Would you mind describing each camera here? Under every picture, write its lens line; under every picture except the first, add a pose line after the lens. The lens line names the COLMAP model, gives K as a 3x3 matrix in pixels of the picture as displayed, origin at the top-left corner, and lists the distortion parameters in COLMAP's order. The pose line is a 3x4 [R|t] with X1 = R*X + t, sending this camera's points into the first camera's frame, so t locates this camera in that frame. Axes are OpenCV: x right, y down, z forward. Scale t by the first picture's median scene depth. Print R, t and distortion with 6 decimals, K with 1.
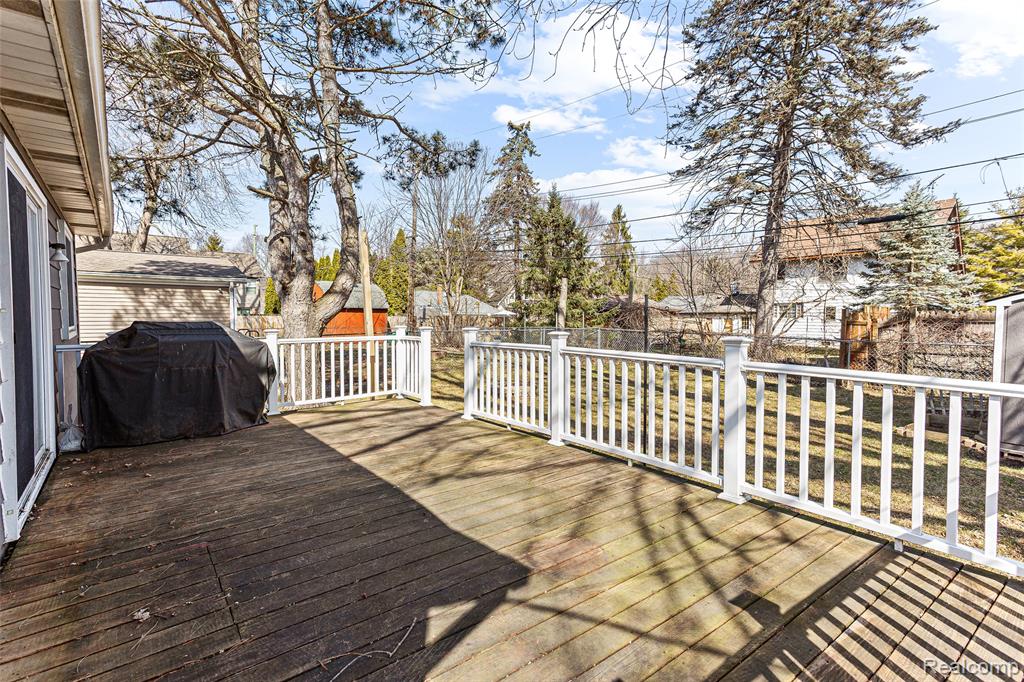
lens RADIAL K [[484.3, 0, 509.2], [0, 484.3, 333.2], [0, 0, 1]] dist [0.028057, 0.000606]
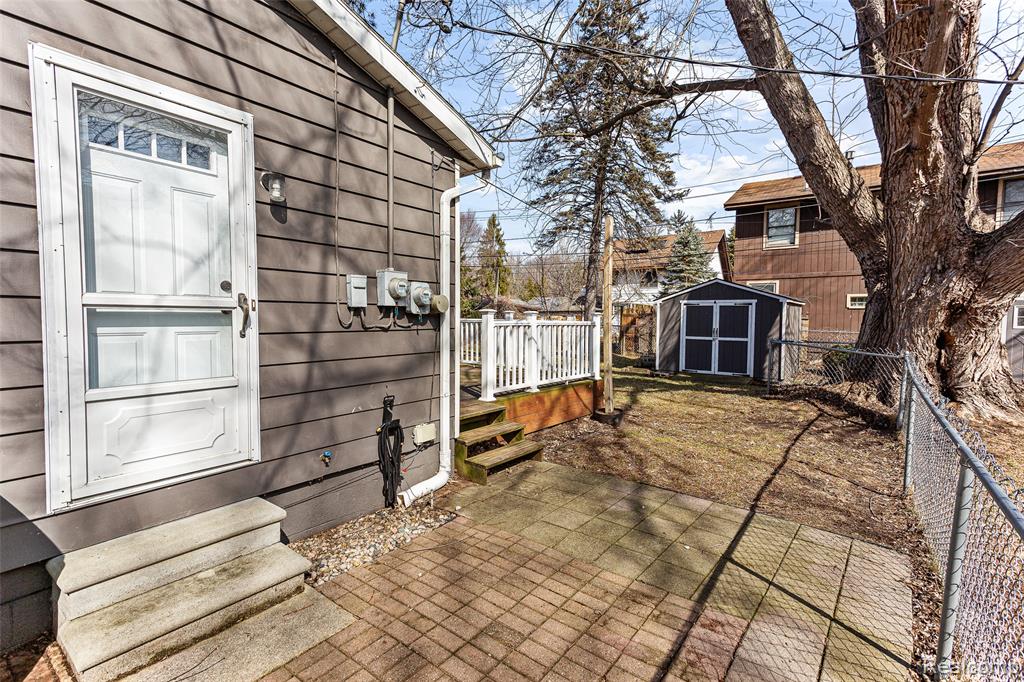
lens RADIAL K [[484.3, 0, 509.2], [0, 484.3, 333.2], [0, 0, 1]] dist [0.028057, 0.000606]
pose [[0.970066, -0.004313, 0.242805, -0.122147], [0.004207, 0.999991, 0.000953, 0.083774], [-0.242807, 0.000097, 0.970075, -1.042564]]
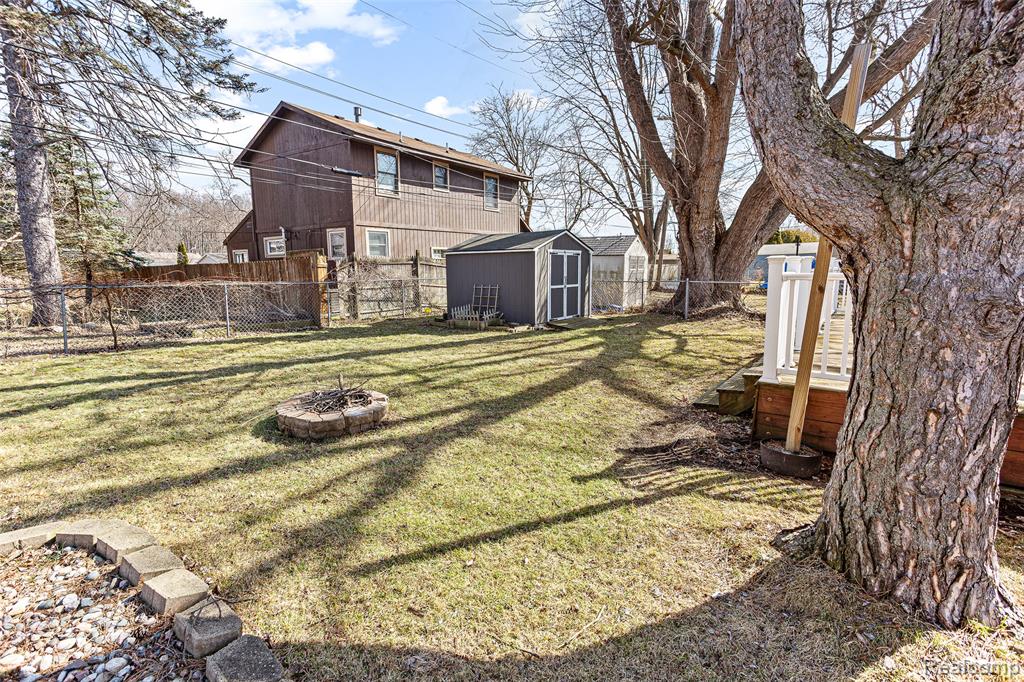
lens RADIAL K [[482.4, 0, 509.4], [0, 482.4, 323.5], [0, 0, 1]] dist [0.025268, 0.000679]
pose [[-0.258253, -0.113247, 0.959417, -0.972843], [0.043359, 0.990746, 0.128616, -0.030911], [-0.965104, 0.074815, -0.250953, 2.056052]]
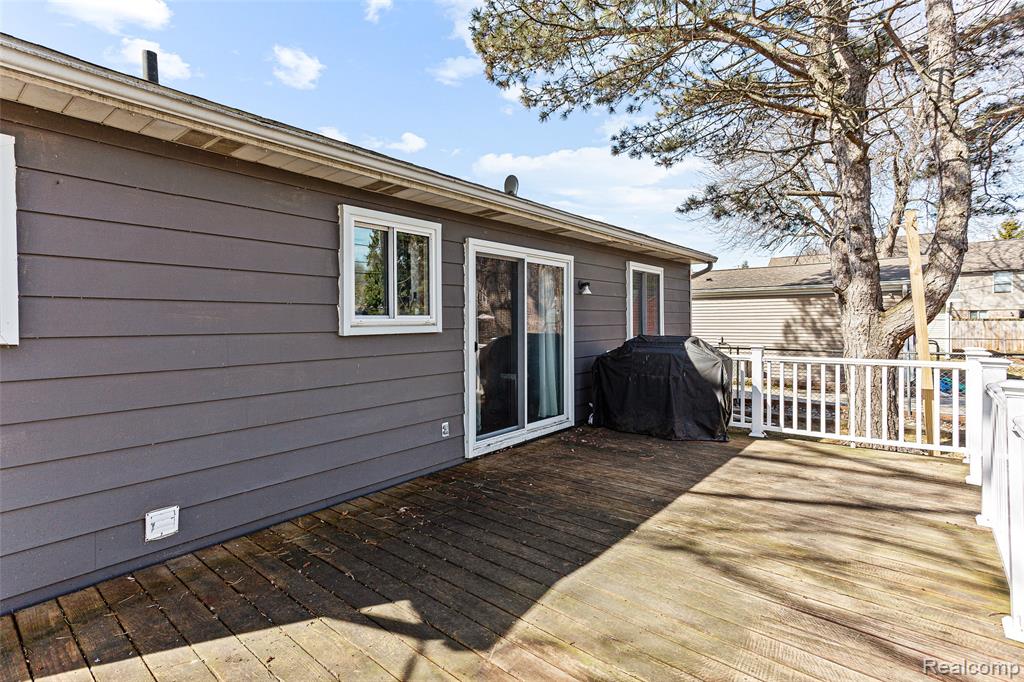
lens RADIAL K [[498.1, 0, 507.3], [0, 498.1, 320.6], [0, 0, 1]] dist [0.027266, 0.000195]
pose [[0.198323, -0.005137, -0.980123, 0.434035], [-0.027658, 0.999559, -0.010835, -0.037382], [0.979746, 0.029257, 0.198093, 0.402826]]
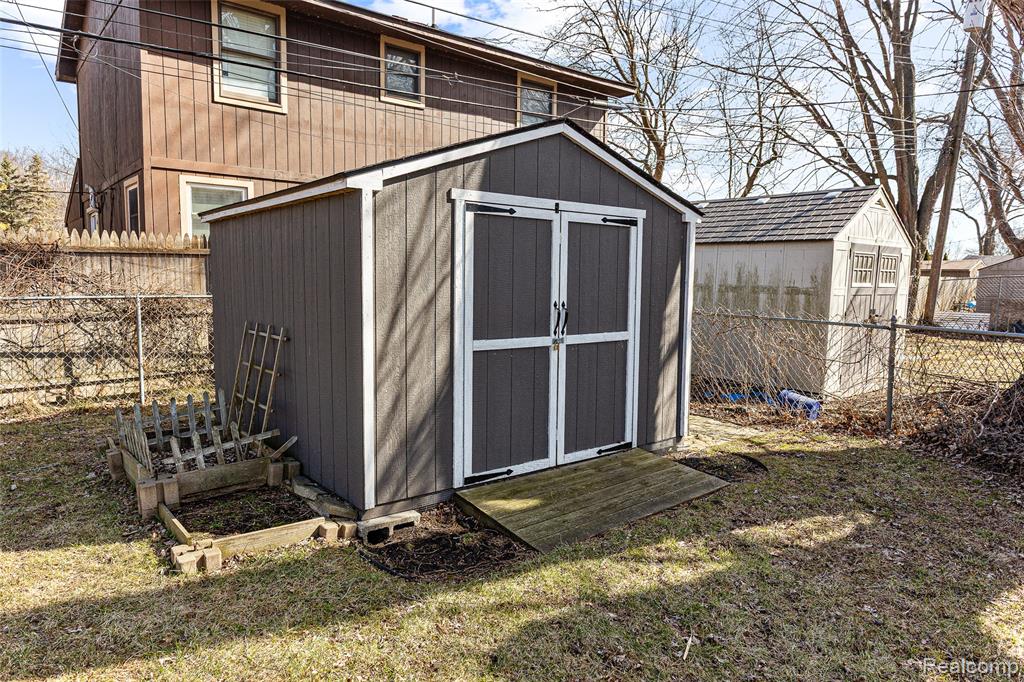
lens RADIAL K [[652.9, 0, 502.1], [0, 652.9, 334.9], [0, 0, 1]] dist [0.002243, -0.001176]
pose [[0.007768, -0.089481, 0.995958, 0.569980], [0.026233, 0.995664, 0.089250, 0.026460], [-0.999626, 0.025433, 0.010082, 1.160710]]
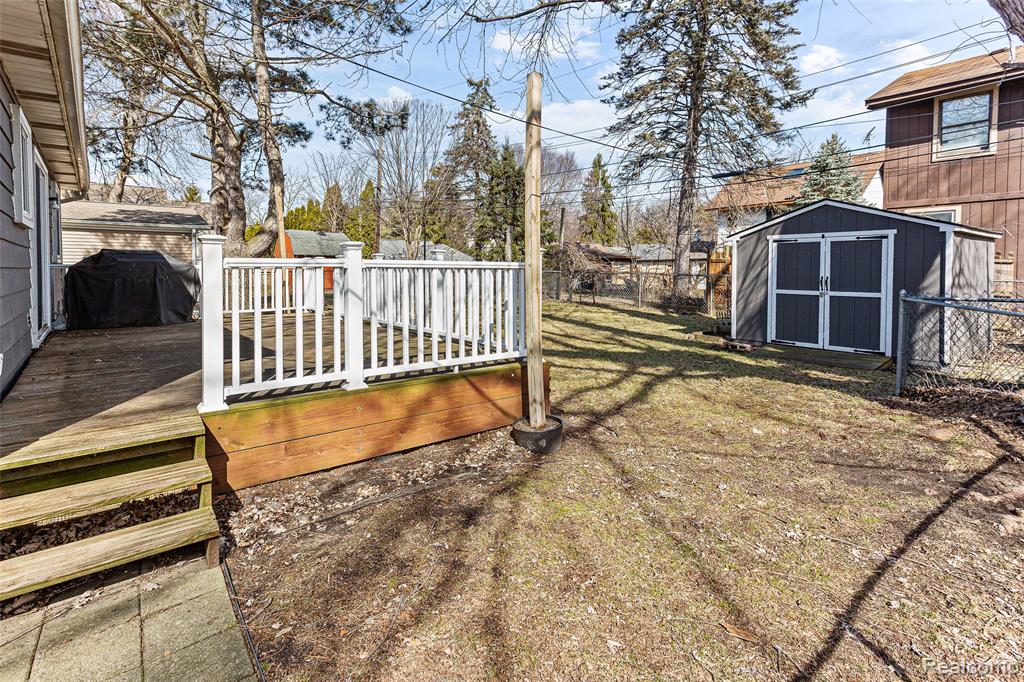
lens RADIAL K [[508.2, 0, 506.4], [0, 508.2, 276.8], [0, 0, 1]] dist [0.030630, -0.000732]
pose [[0.999994, -0.003382, 0.000470, 0.461147], [0.003390, 0.999831, -0.018091, 0.091492], [-0.000409, 0.018093, 0.999836, -0.565445]]
